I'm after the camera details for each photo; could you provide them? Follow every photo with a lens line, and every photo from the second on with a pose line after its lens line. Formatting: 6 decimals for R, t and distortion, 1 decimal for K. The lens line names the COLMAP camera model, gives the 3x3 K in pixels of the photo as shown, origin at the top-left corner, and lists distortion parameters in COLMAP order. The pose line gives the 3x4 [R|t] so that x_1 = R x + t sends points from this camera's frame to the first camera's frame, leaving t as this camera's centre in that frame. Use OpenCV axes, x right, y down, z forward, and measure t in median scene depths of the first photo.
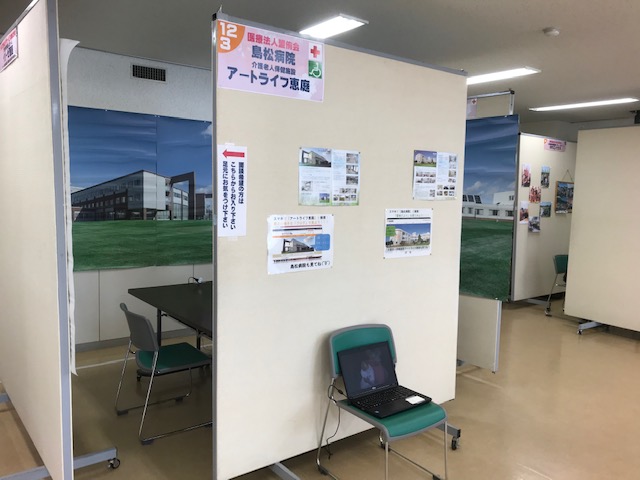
lens RADIAL K [[526.9, 0, 320.0], [0, 526.9, 240.0], [0, 0, 1]] dist [-0.005769, -0.001186]
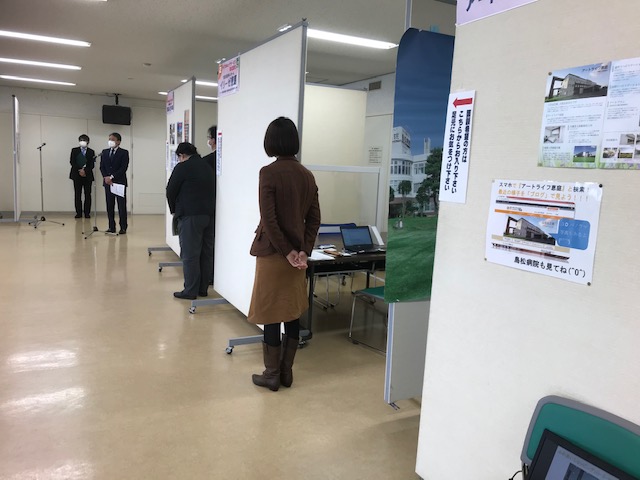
lens RADIAL K [[526.9, 0, 320.0], [0, 526.9, 240.0], [0, 0, 1]] dist [-0.005769, -0.001186]
pose [[-0.198465, 0.086532, -0.976281, 0.633265], [-0.166007, 0.978735, 0.120497, -0.012051], [0.965947, 0.185984, -0.179879, 0.875841]]
